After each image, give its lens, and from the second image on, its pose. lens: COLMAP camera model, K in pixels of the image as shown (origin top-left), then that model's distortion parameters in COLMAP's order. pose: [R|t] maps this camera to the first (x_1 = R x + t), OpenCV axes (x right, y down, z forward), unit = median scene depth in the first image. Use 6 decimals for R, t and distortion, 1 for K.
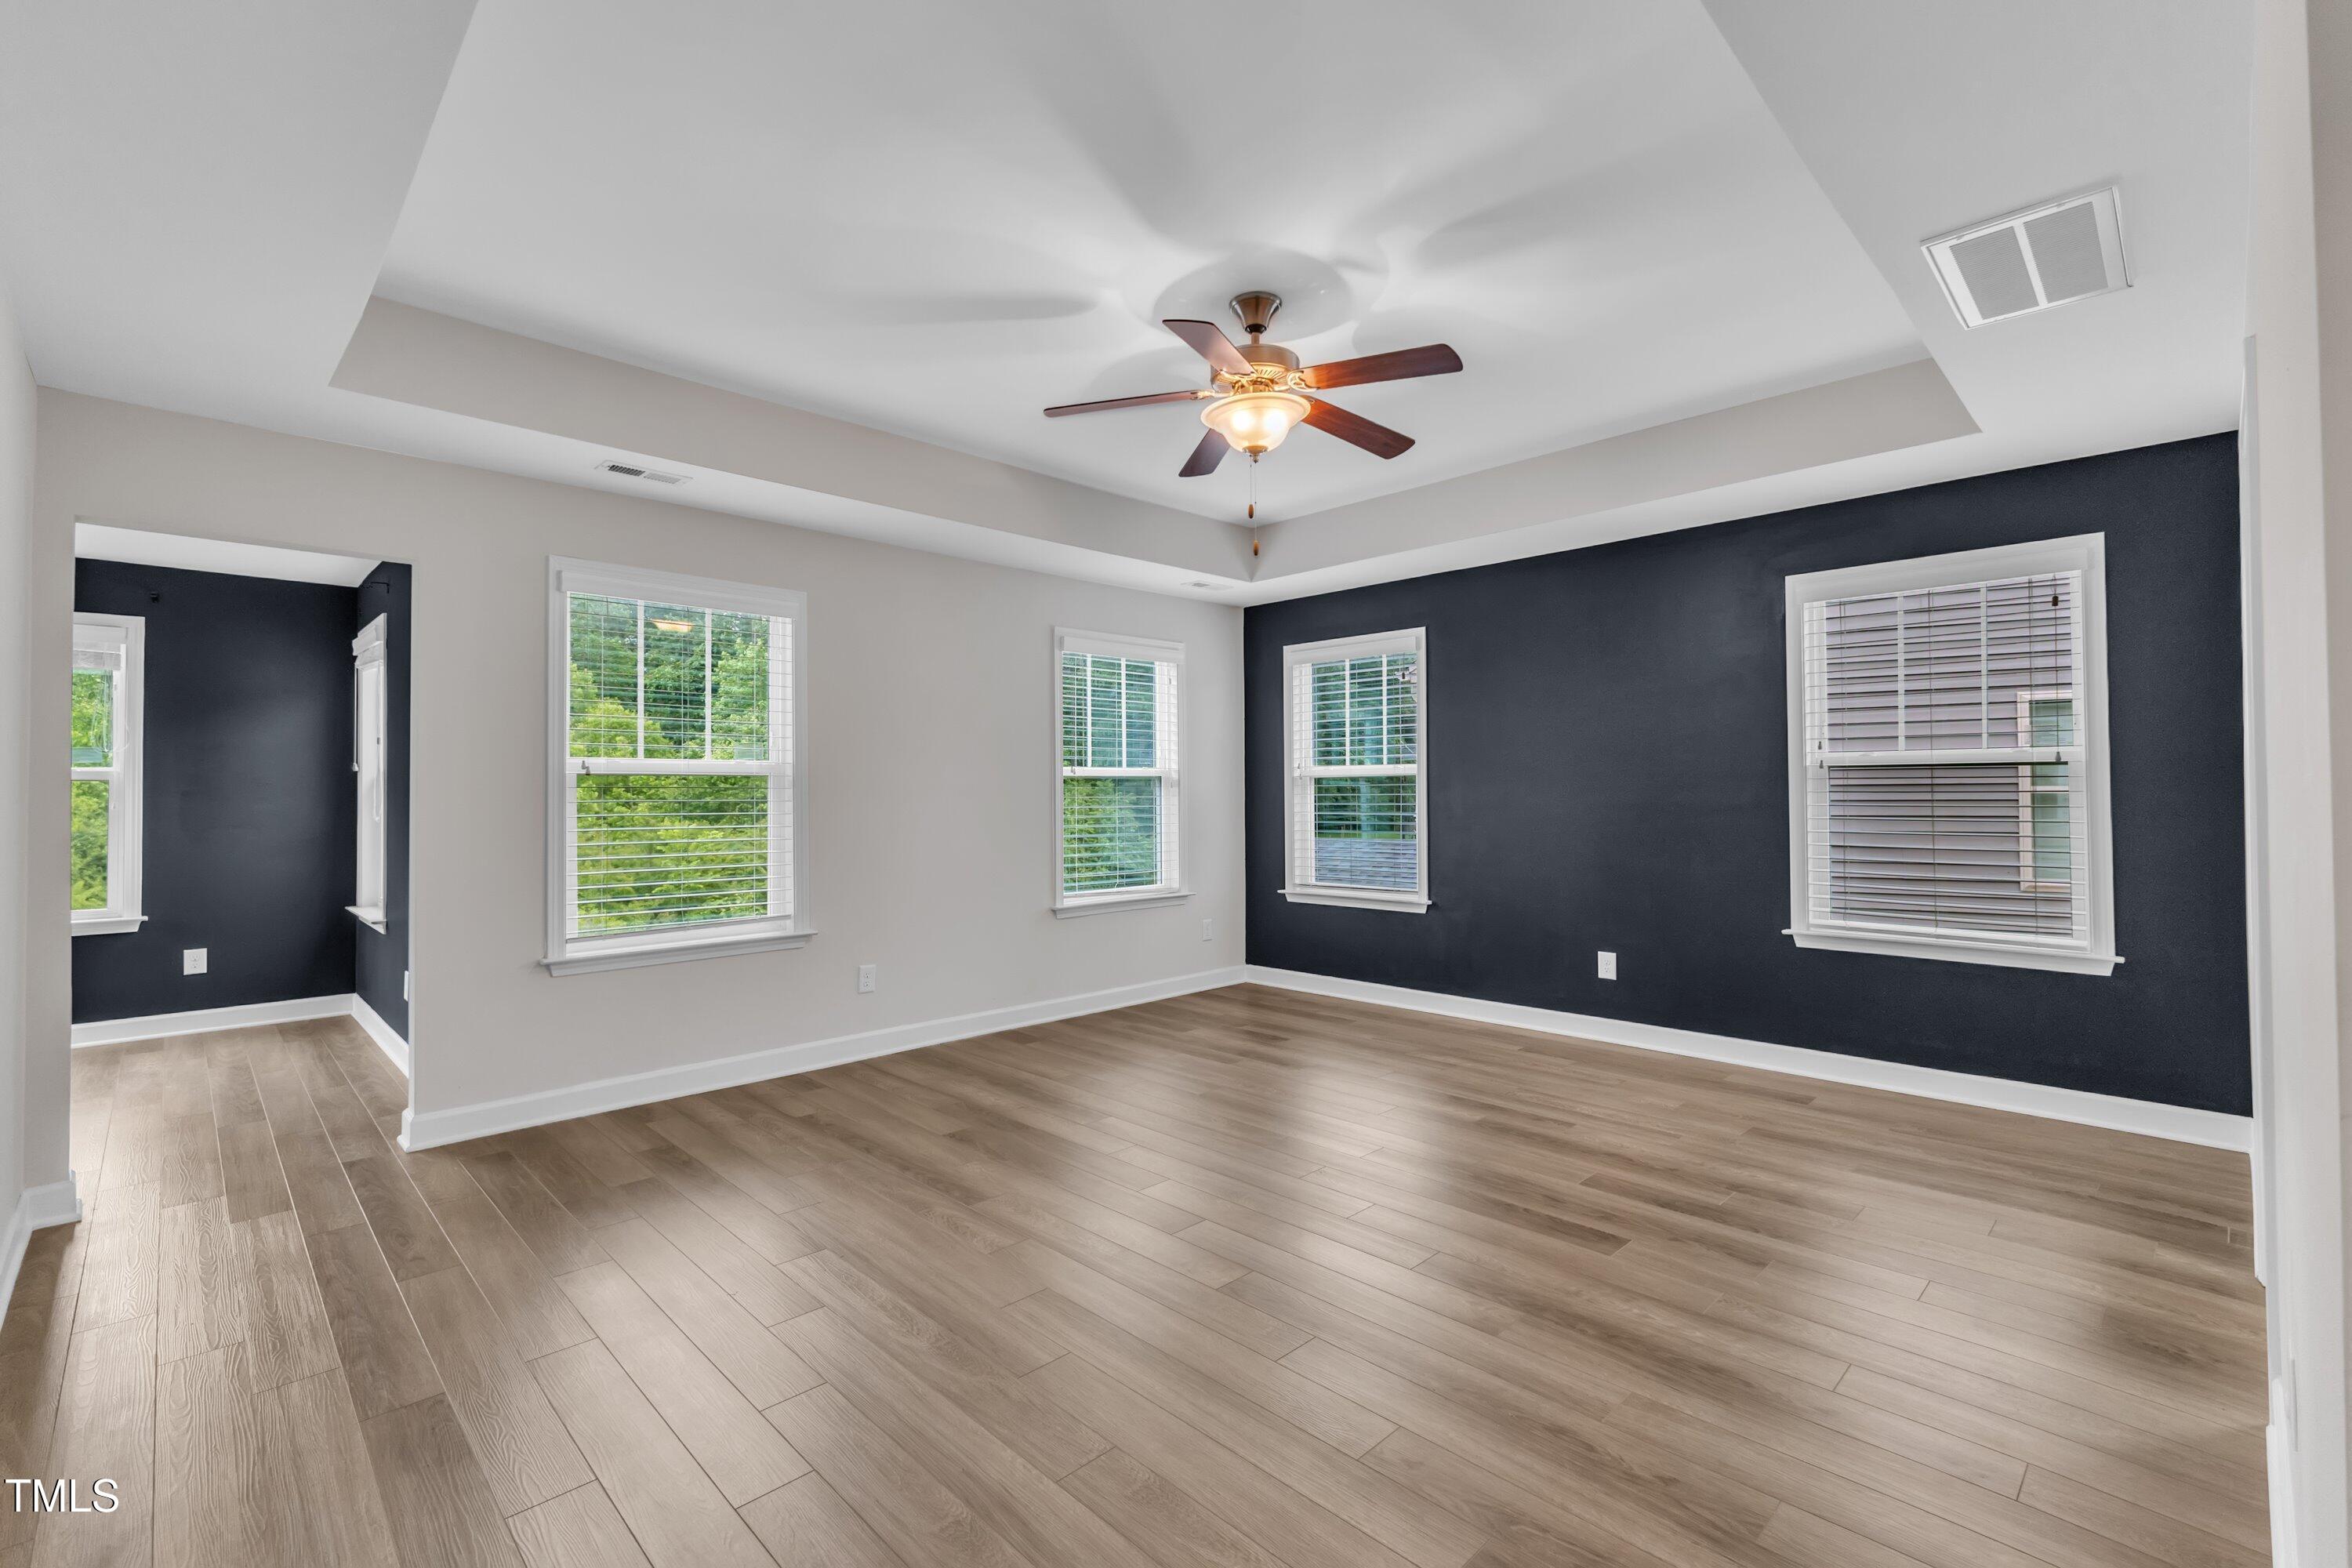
lens RADIAL K [[1028.2, 0, 1170.4], [0, 1028.2, 771.8], [0, 0, 1]] dist [0.018530, -0.005779]
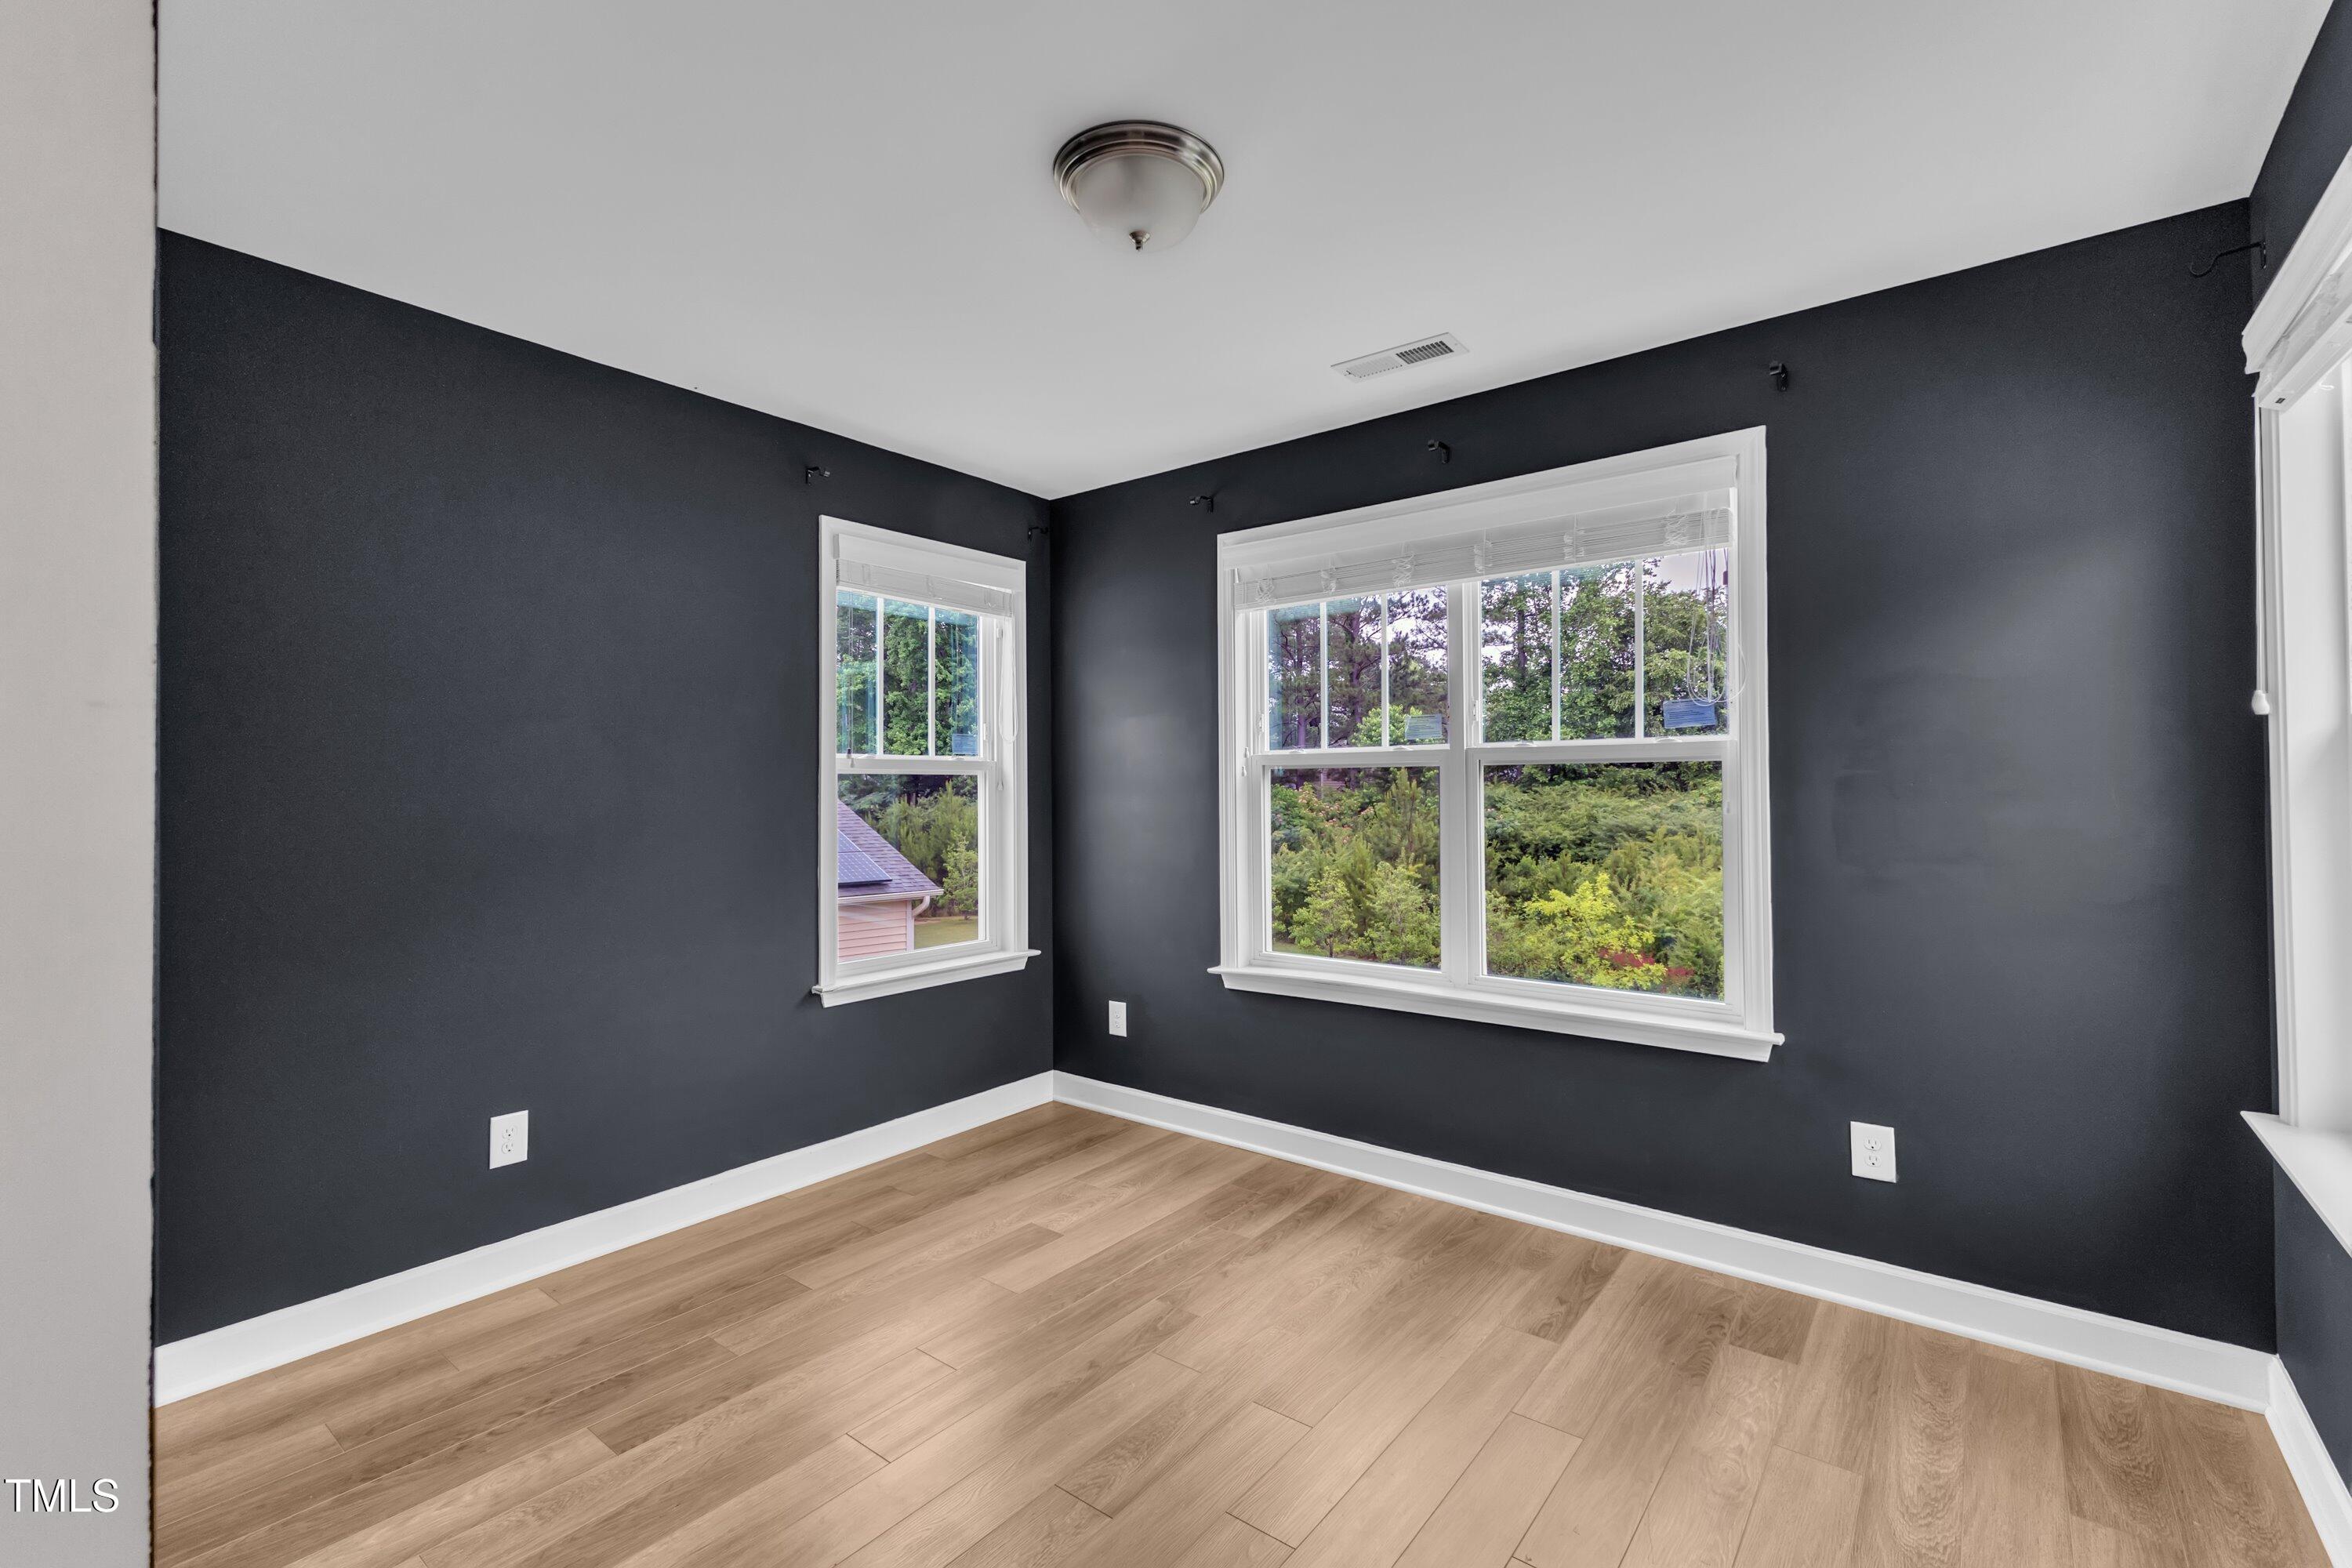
lens RADIAL K [[1028.2, 0, 1184.5], [0, 1028.2, 788.3], [0, 0, 1]] dist [0.018530, -0.005779]
pose [[0.127651, -0.009817, -0.991771, -0.497694], [0.017188, 0.999823, -0.007685, 0.020262], [0.991670, -0.016066, 0.127797, 0.613470]]
